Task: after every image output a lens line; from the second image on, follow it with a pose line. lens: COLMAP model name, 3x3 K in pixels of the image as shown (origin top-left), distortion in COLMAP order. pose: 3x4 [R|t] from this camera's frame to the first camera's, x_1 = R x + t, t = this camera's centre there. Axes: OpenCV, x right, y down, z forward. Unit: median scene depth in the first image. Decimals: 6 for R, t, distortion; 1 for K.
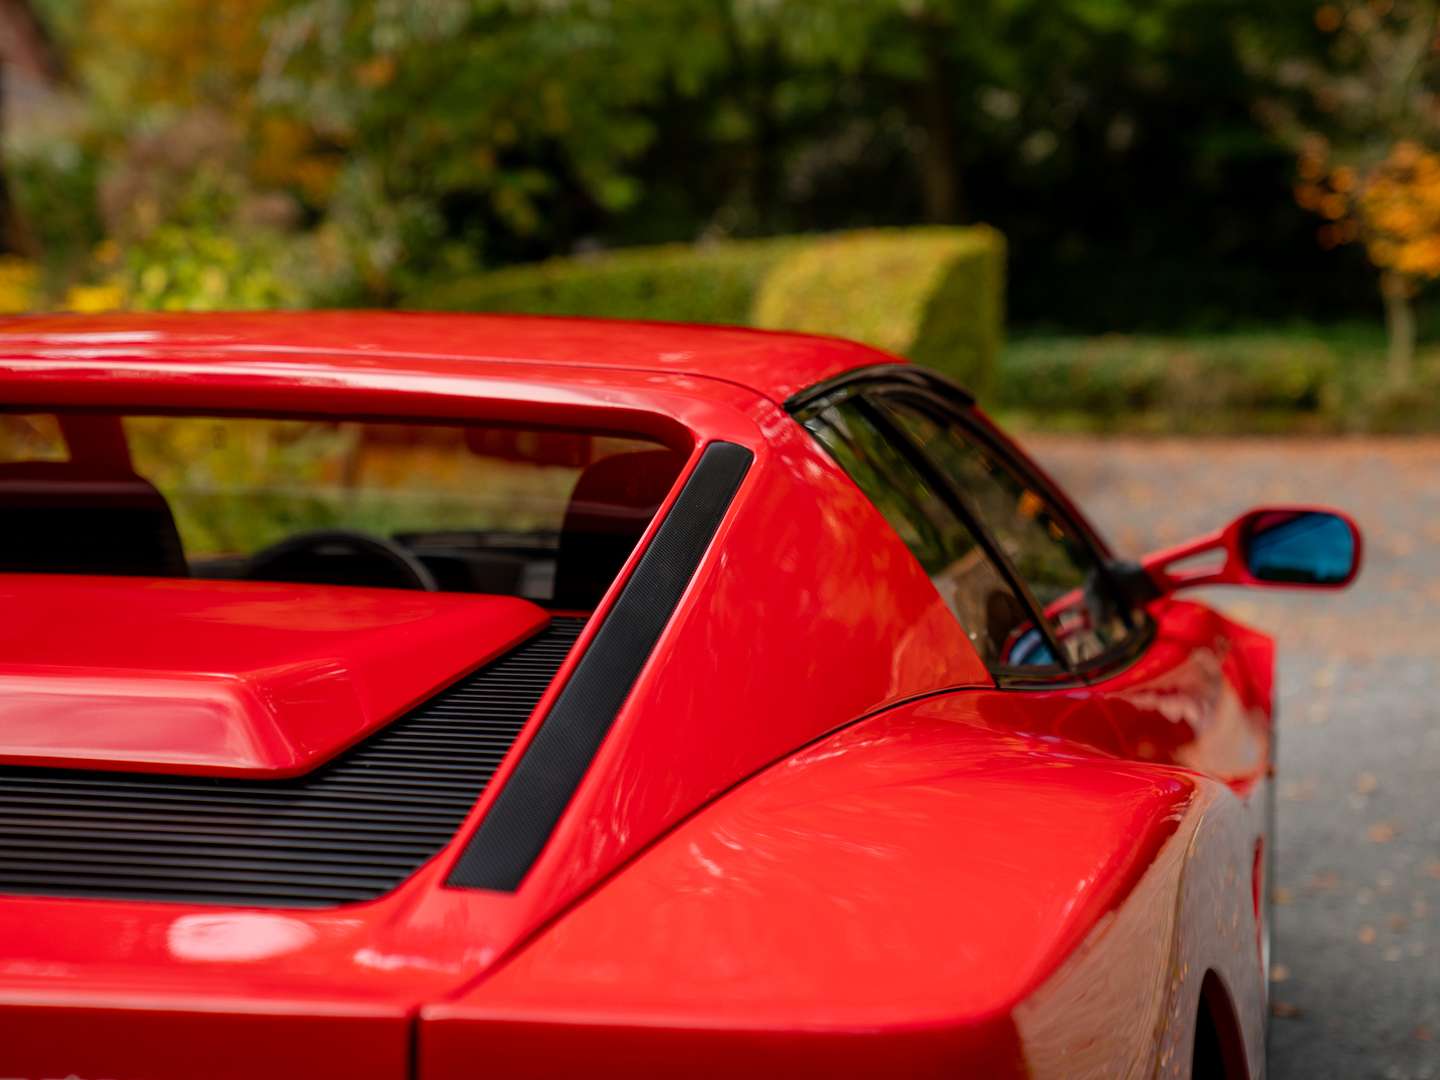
lens RADIAL K [[2462.6, 0, 720.0], [0, 2462.6, 540.0], [0, 0, 1]] dist [0.223184, 0.304774]
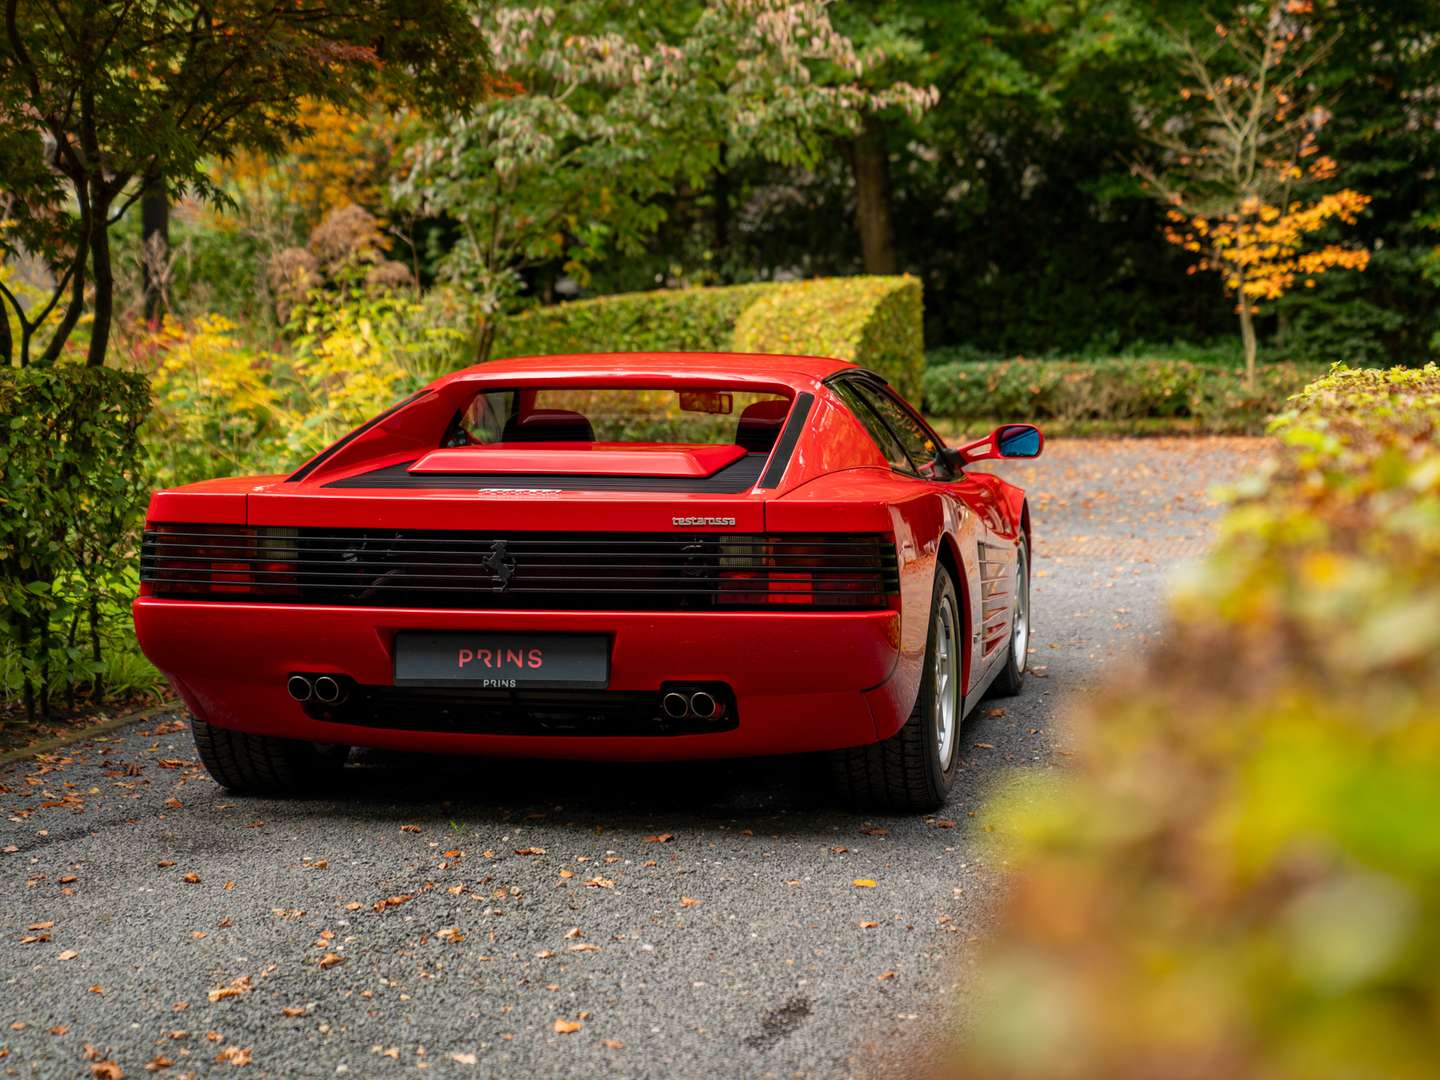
lens RADIAL K [[2462.6, 0, 720.0], [0, 2462.6, 540.0], [0, 0, 1]] dist [0.223184, 0.304774]
pose [[0.999585, -0.016847, 0.023346, -0.021714], [0.017049, 0.999819, -0.008485, 0.020655], [-0.023199, 0.008879, 0.999691, -0.255334]]
